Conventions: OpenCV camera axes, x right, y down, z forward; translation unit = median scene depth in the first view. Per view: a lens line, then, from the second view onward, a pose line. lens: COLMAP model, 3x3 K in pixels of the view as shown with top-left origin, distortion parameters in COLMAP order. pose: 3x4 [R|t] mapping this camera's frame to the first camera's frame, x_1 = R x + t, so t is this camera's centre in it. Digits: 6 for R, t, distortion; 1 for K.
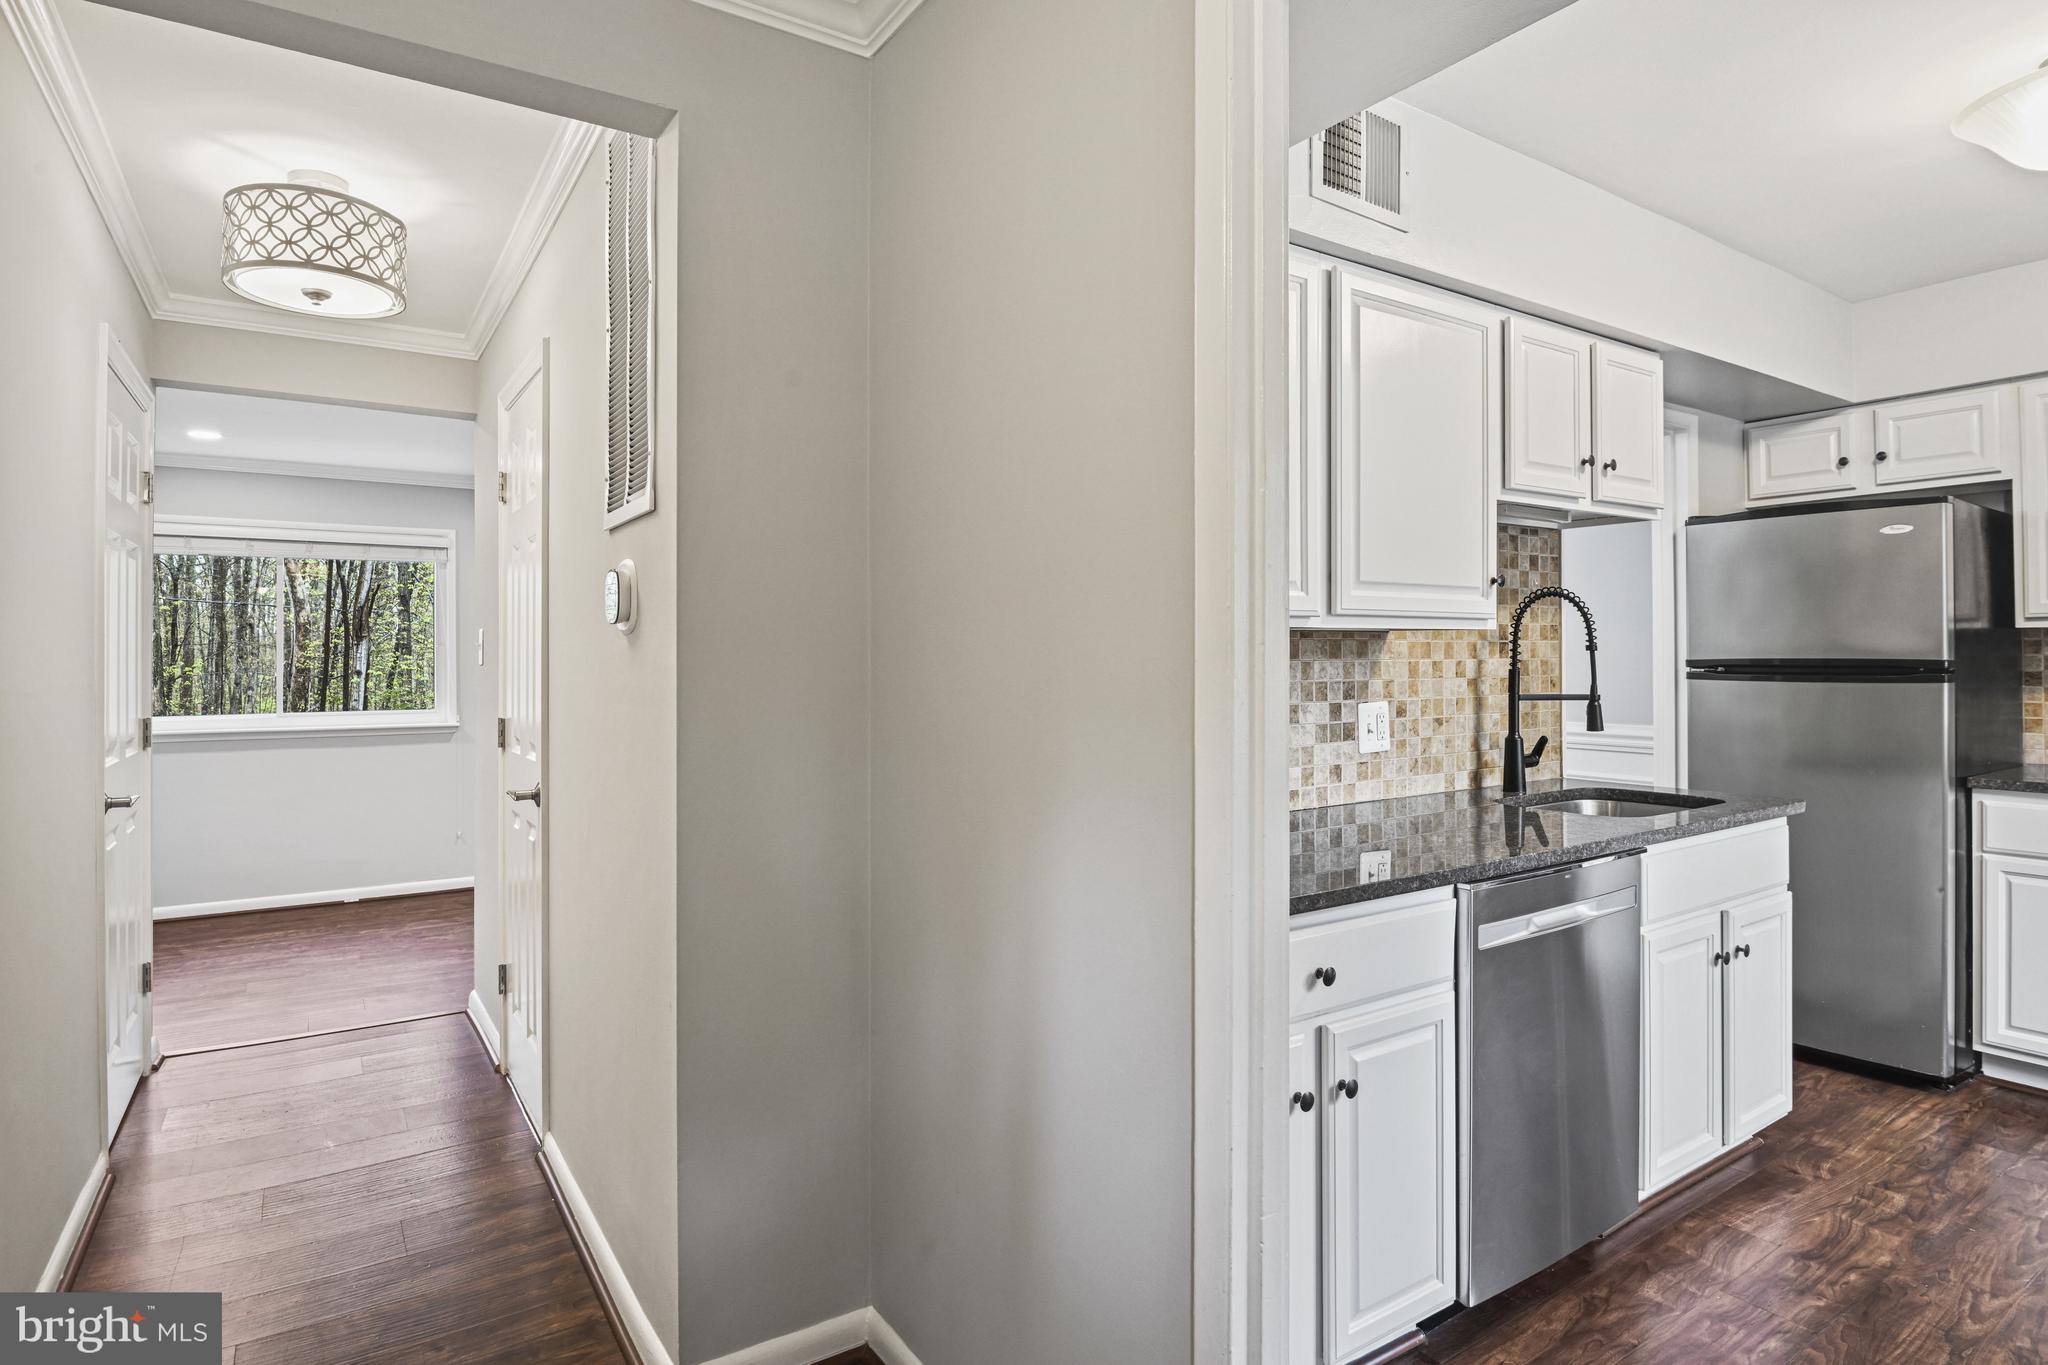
lens RADIAL K [[1085.3, 0, 1024.1], [0, 1085.3, 644.7], [0, 0, 1]] dist [-0.022705, -0.002987]
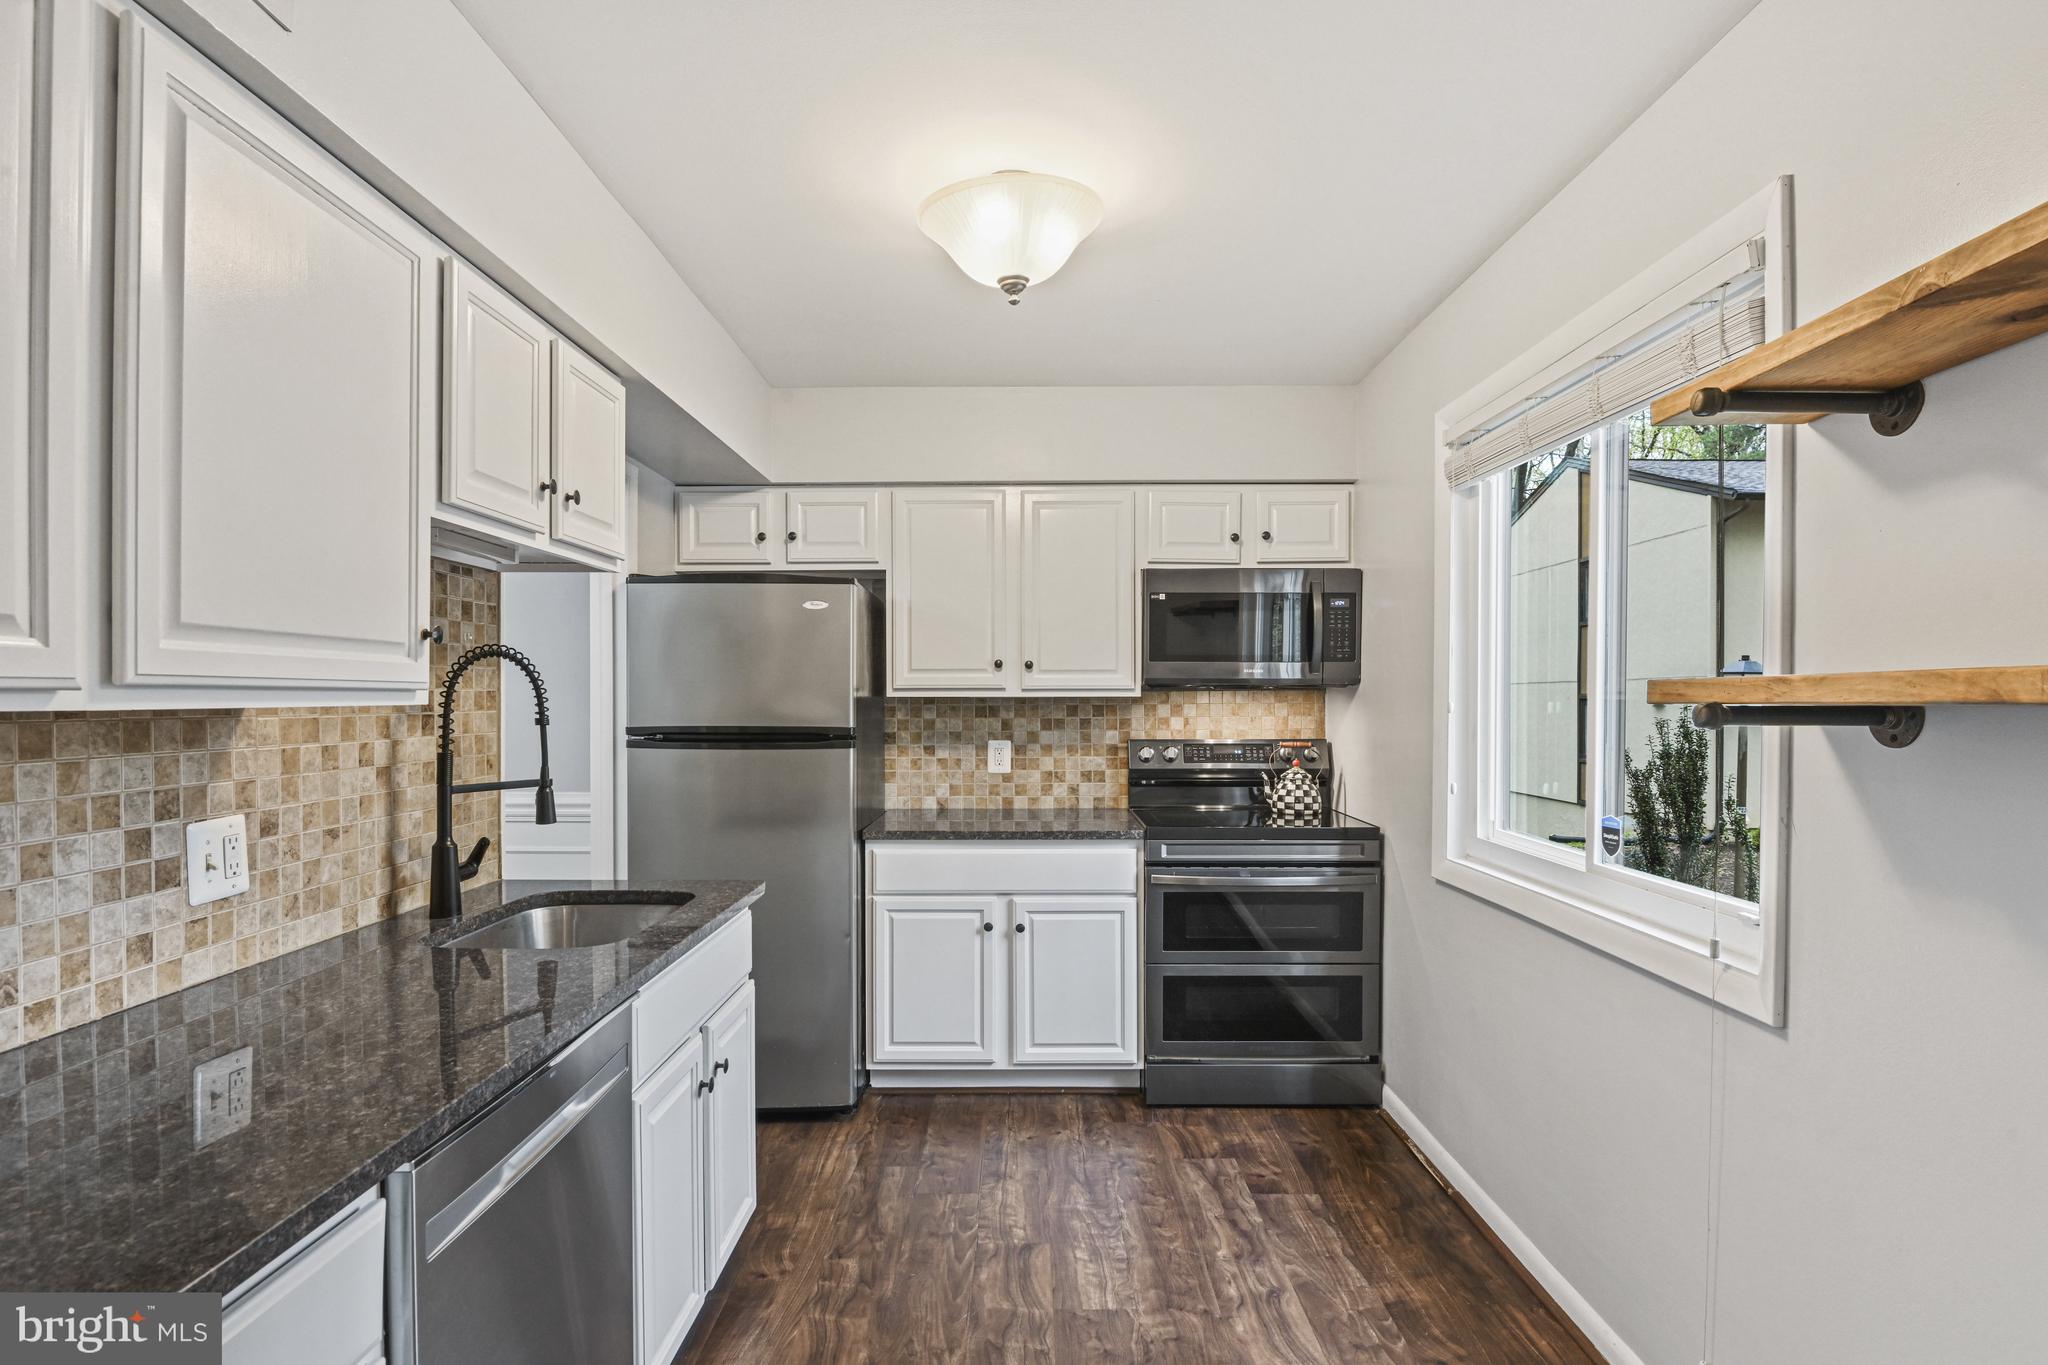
lens RADIAL K [[1007.5, 0, 1011.5], [0, 1007.5, 713.1], [0, 0, 1]] dist [-0.003818, -0.011802]
pose [[0.562750, -0.007960, 0.826589, 0.099946], [-0.011084, 0.999791, 0.017174, -0.020730], [-0.826553, -0.018827, 0.562544, 0.285516]]
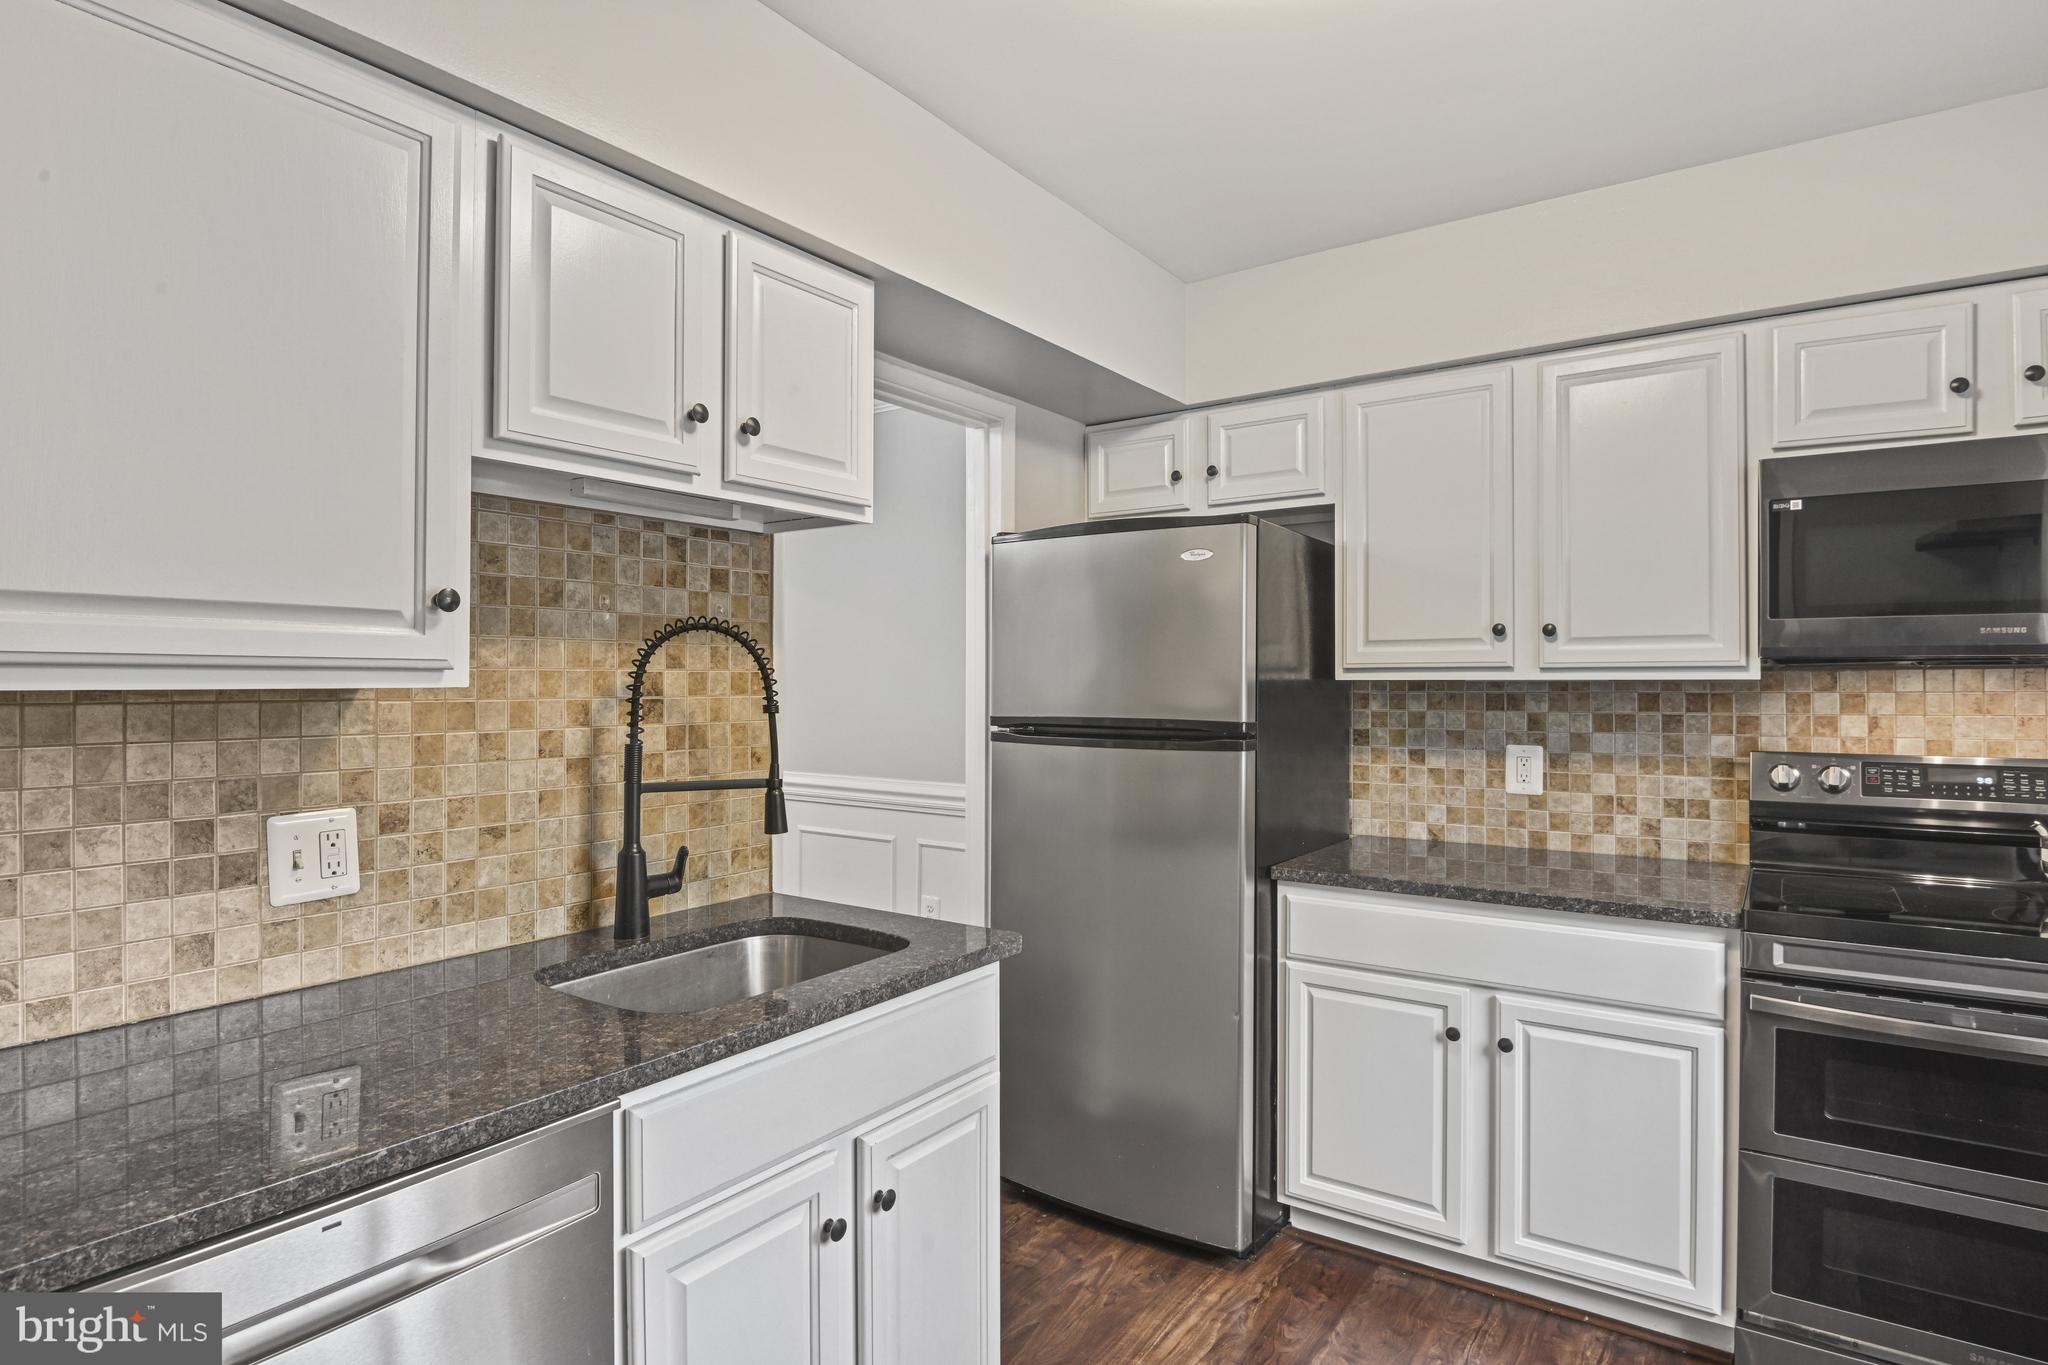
lens RADIAL K [[1070.4, 0, 1024.0], [0, 1070.4, 682.5], [0, 0, 1]] dist [-0.017673, -0.001843]
pose [[0.932240, 0.005494, 0.361799, 0.439353], [-0.008742, 0.999935, 0.007341, -0.020164], [-0.361735, -0.010006, 0.932227, 0.330063]]
